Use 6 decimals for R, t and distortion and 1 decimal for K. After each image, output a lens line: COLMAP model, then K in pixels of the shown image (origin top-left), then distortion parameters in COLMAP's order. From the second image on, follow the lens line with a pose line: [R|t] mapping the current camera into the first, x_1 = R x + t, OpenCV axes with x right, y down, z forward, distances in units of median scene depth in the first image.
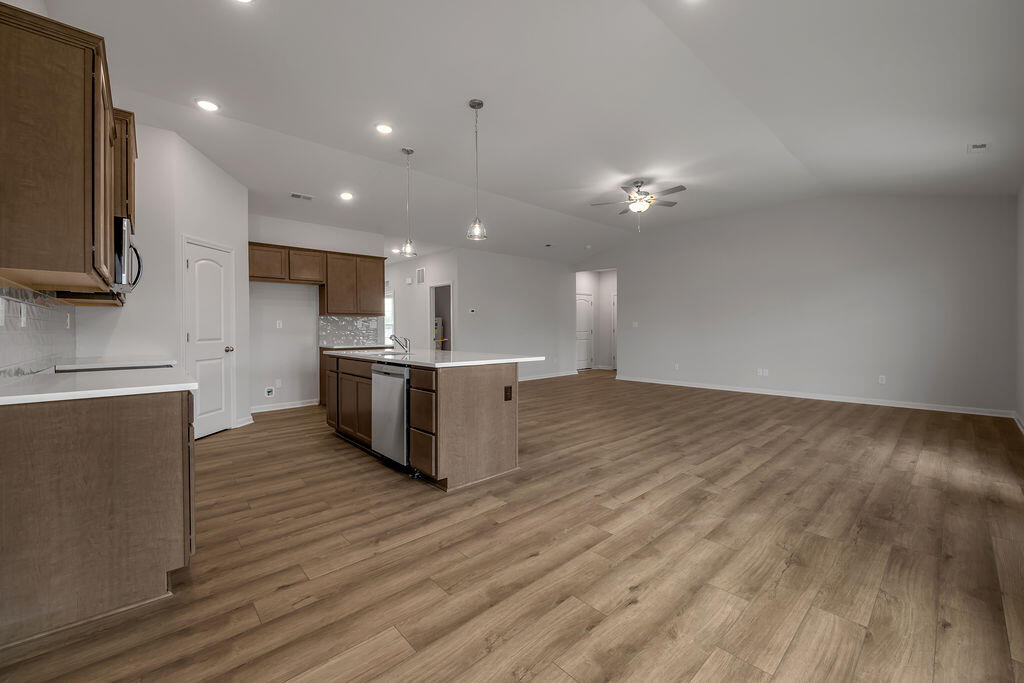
lens RADIAL K [[413.2, 0, 515.2], [0, 413.2, 330.5], [0, 0, 1]] dist [-0.001068, -0.000232]
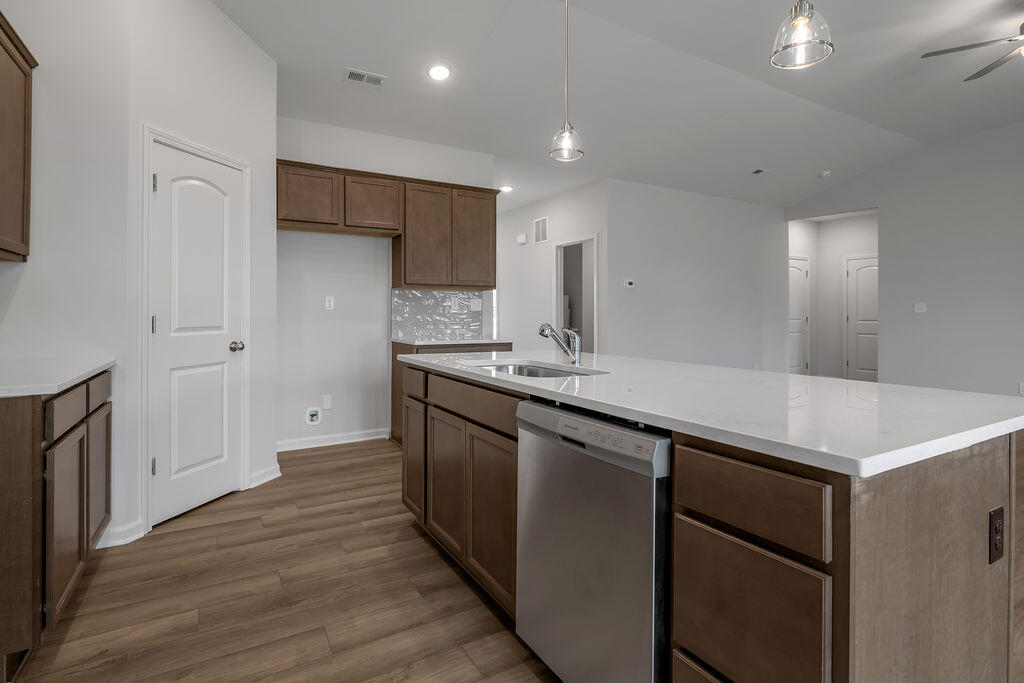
lens RADIAL K [[422.2, 0, 499.2], [0, 422.2, 313.3], [0, 0, 1]] dist [-0.000628, -0.000048]
pose [[0.980160, 0.007307, -0.198072, -0.207253], [-0.008598, 0.999947, -0.005660, 0.001455], [0.198020, 0.007251, 0.980171, 0.445477]]
